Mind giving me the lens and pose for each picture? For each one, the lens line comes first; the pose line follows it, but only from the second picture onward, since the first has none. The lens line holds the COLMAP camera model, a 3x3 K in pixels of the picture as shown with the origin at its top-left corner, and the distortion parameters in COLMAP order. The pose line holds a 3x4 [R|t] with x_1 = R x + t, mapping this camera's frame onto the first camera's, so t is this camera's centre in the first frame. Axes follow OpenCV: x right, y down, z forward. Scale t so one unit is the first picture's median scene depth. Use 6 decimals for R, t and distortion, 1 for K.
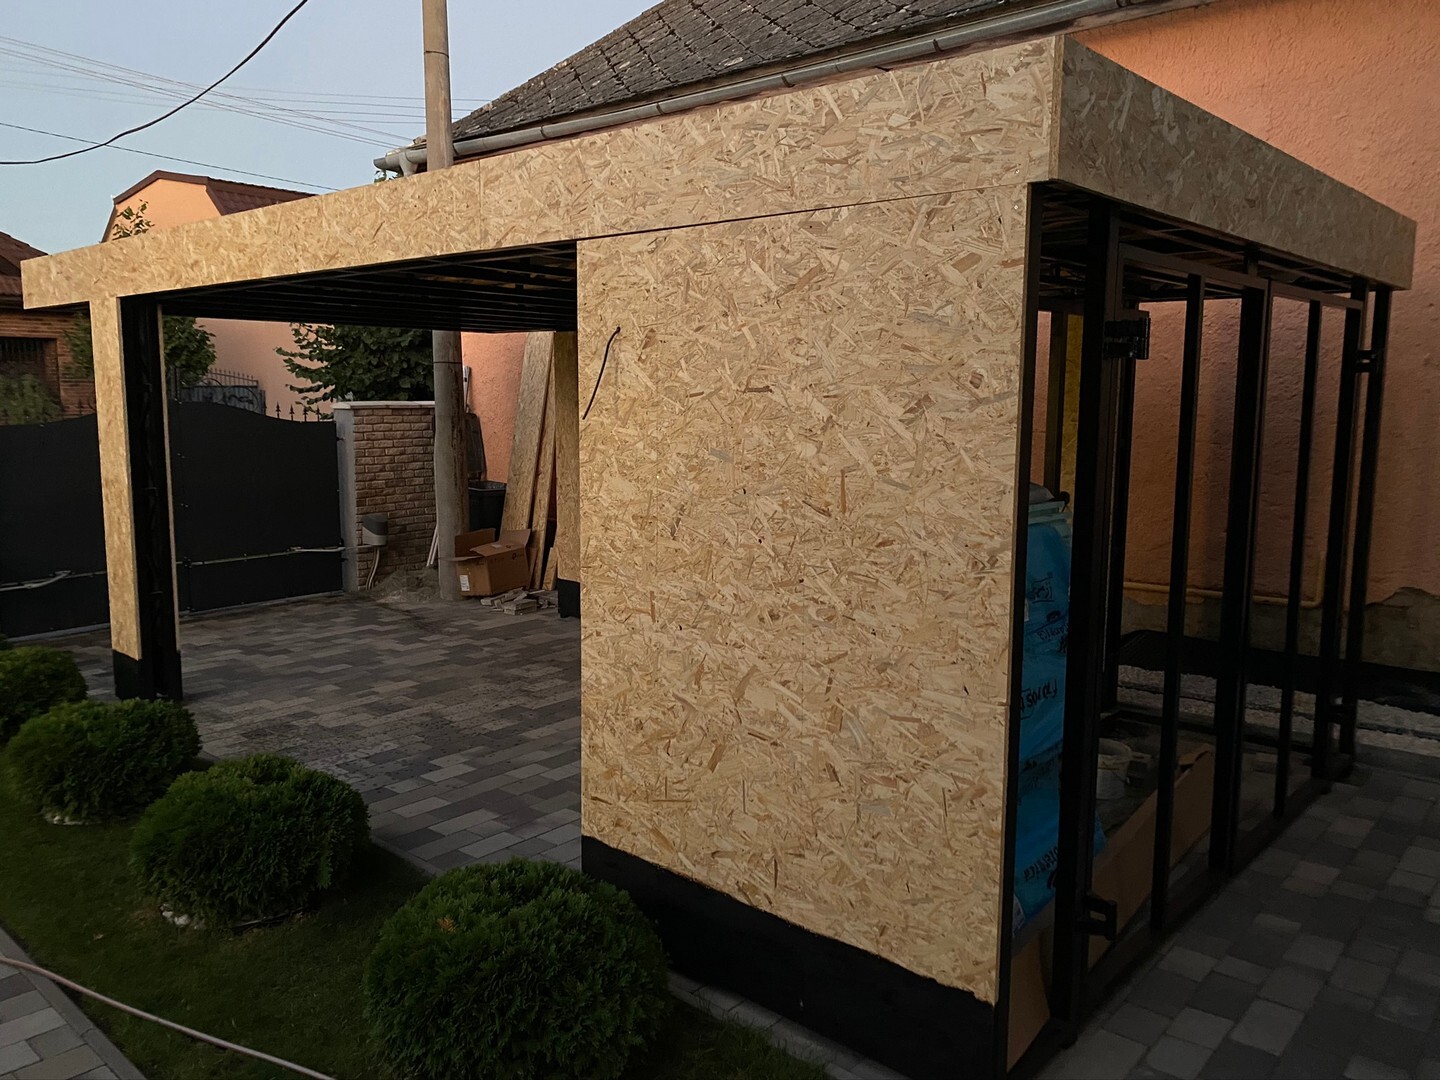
lens RADIAL K [[1090.0, 0, 722.9], [0, 1090.0, 530.1], [0, 0, 1]] dist [0.081508, -0.115506]
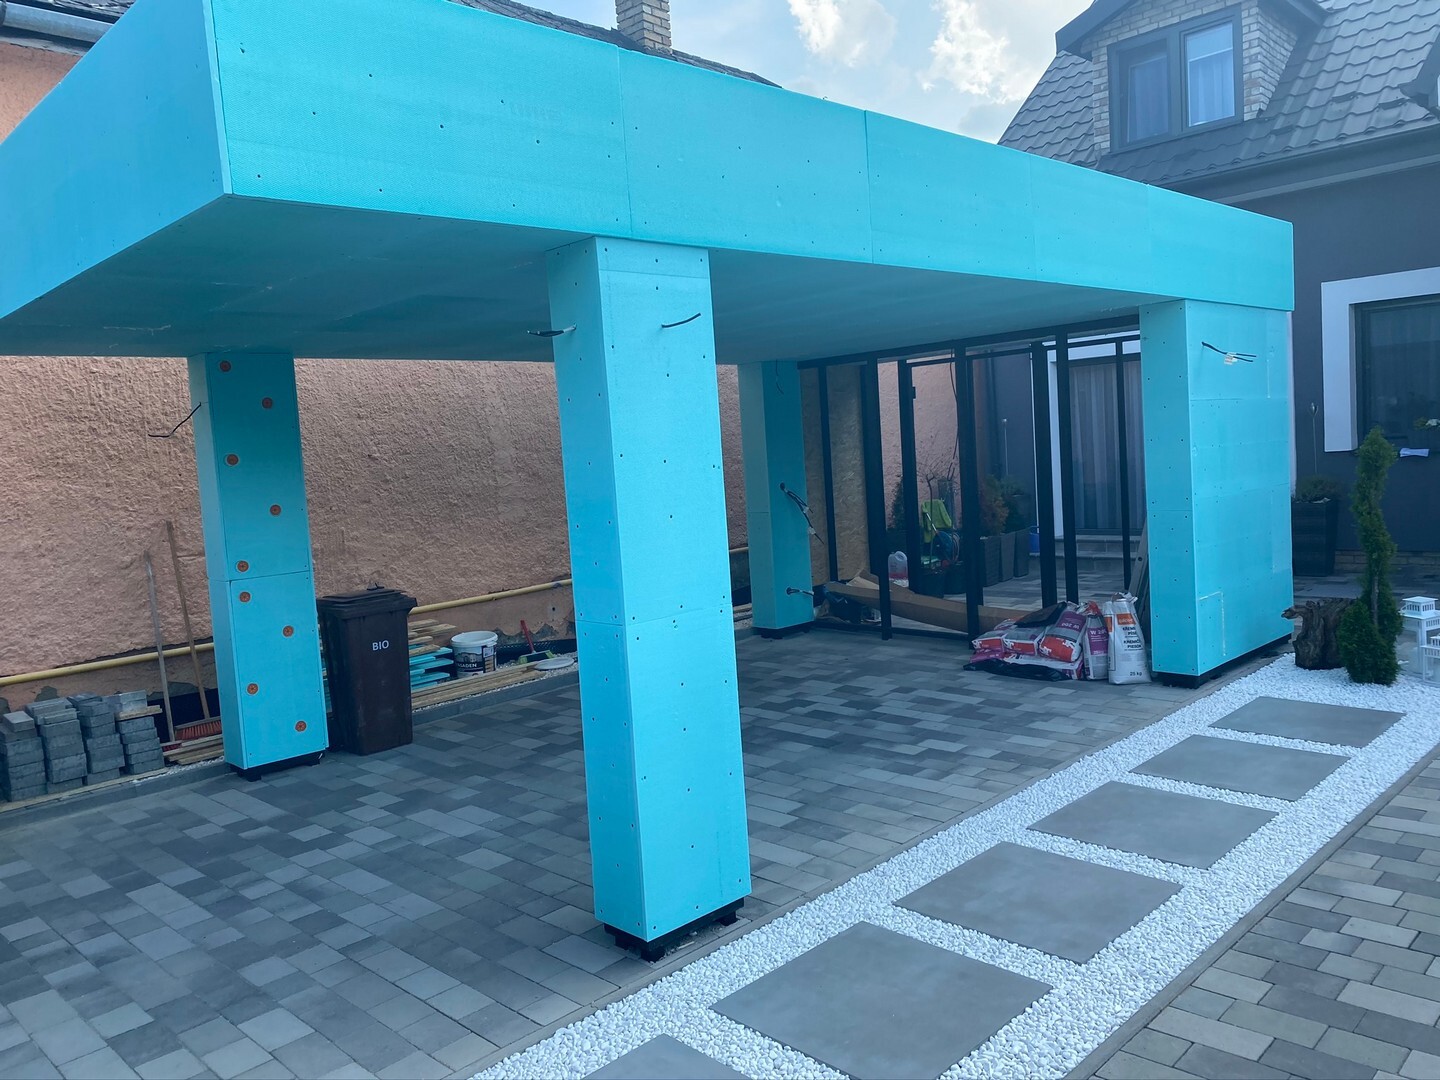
lens RADIAL K [[1102.8, 0, 729.5], [0, 1102.8, 534.2], [0, 0, 1]] dist [0.014920, -0.009206]
pose [[0.061785, -0.090852, 0.993946, -1.626412], [0.191237, 0.978476, 0.077550, -0.128592], [-0.979597, 0.185287, 0.077829, 1.339847]]
